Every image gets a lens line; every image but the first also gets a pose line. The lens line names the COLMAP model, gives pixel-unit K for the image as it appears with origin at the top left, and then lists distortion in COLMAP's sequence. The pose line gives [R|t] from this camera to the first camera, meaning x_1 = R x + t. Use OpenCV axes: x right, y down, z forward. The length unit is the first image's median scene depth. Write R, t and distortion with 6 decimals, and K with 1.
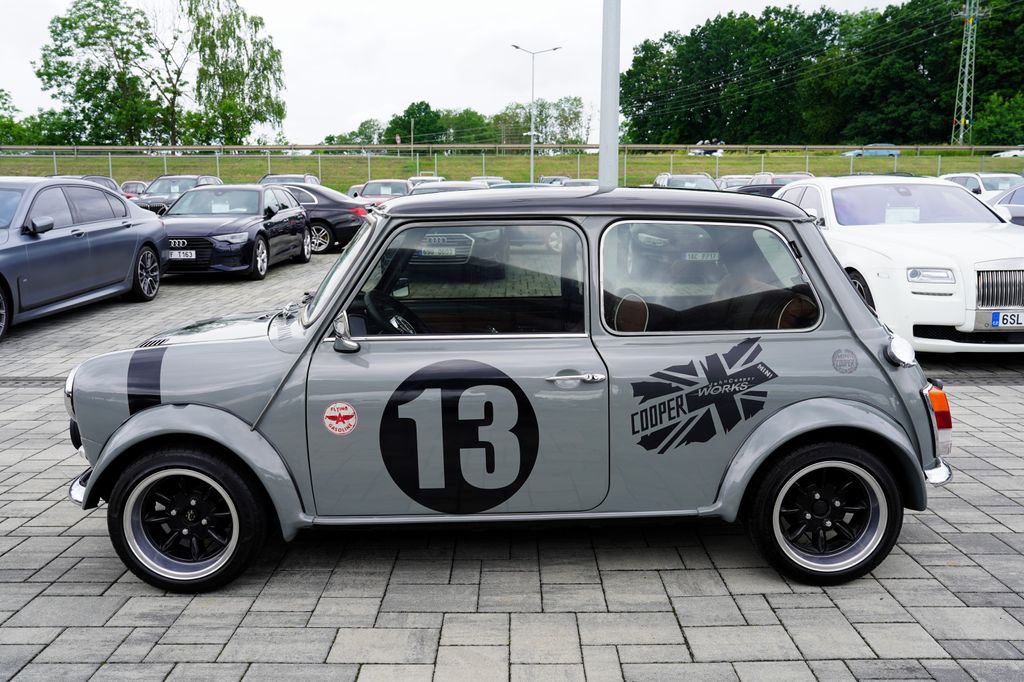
lens RADIAL K [[853.7, 0, 514.2], [0, 853.7, 340.0], [0, 0, 1]] dist [-0.069526, 0.109048]
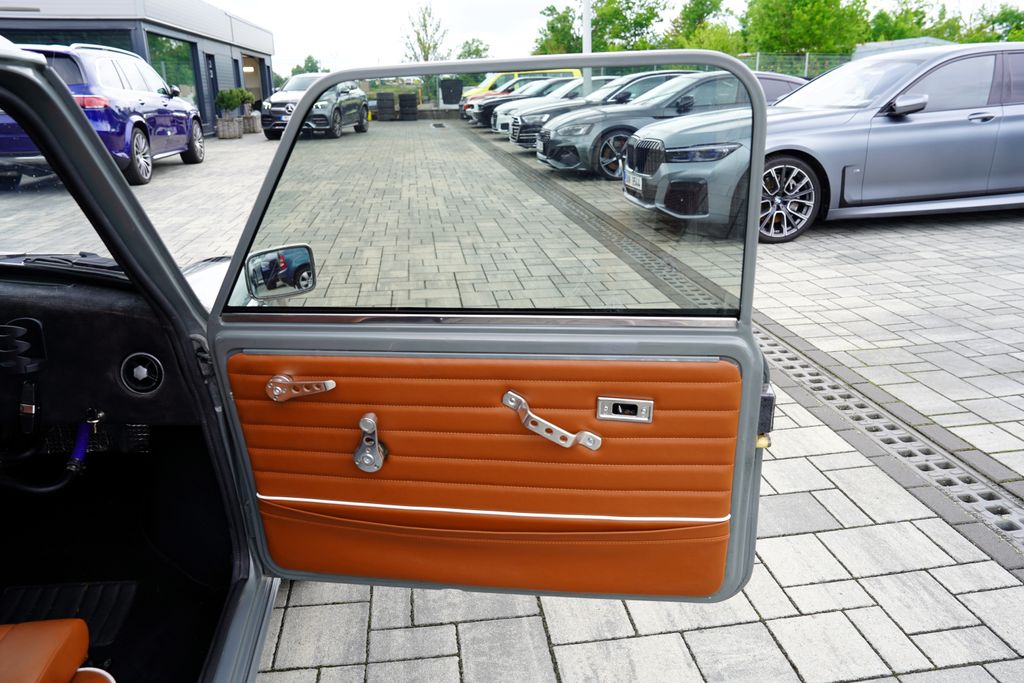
lens RADIAL K [[705.2, 0, 507.5], [0, 705.2, 337.6], [0, 0, 1]] dist [-0.102023, 0.070890]
pose [[0.135503, 0.329587, -0.934351, 0.153880], [-0.145506, 0.939443, 0.310281, -0.156582], [0.980034, 0.093910, 0.175254, 1.151840]]
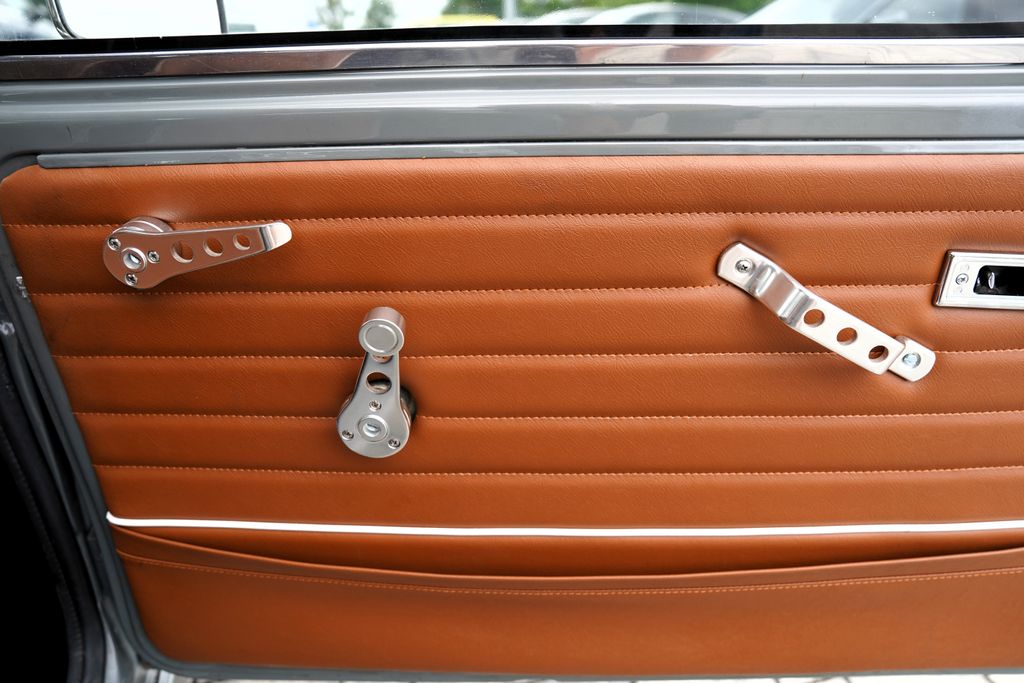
lens RADIAL K [[705.2, 0, 507.5], [0, 705.2, 337.6], [0, 0, 1]] dist [-0.102023, 0.070890]
pose [[0.246544, 0.381123, -0.891045, -0.016894], [-0.158134, 0.922924, 0.351004, -0.062339], [0.956143, 0.054367, 0.287810, 1.135866]]
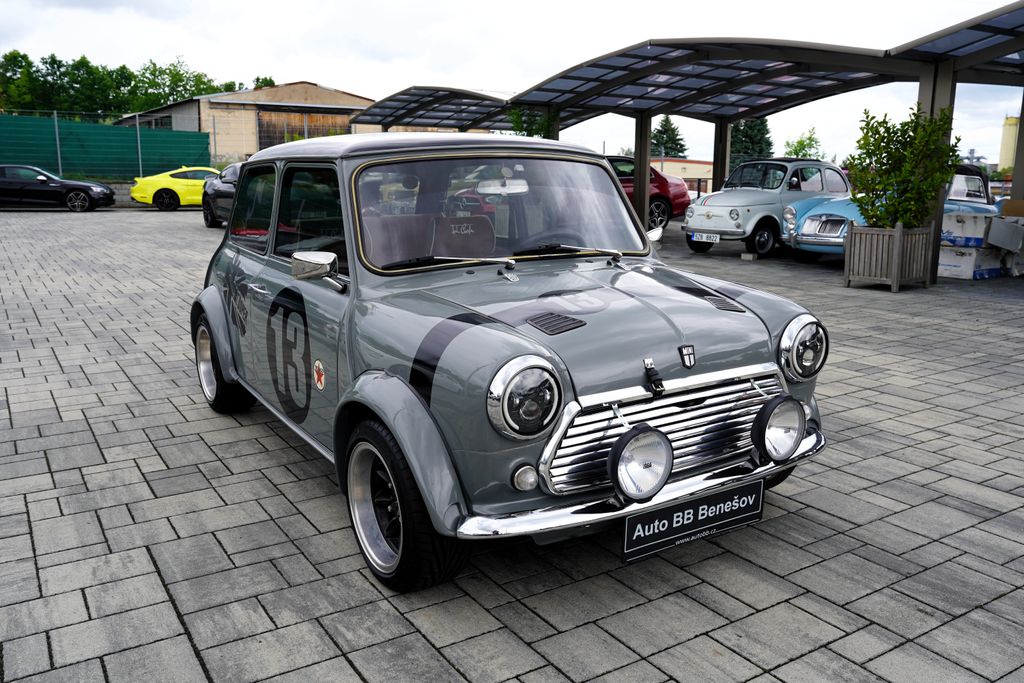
lens RADIAL K [[845.7, 0, 514.0], [0, 845.7, 344.5], [0, 0, 1]] dist [-0.058475, 0.103819]
pose [[-0.541030, -0.164474, 0.824764, -0.835015], [0.126013, 0.953765, 0.272861, -0.175108], [-0.831509, 0.251557, -0.495289, 1.315205]]
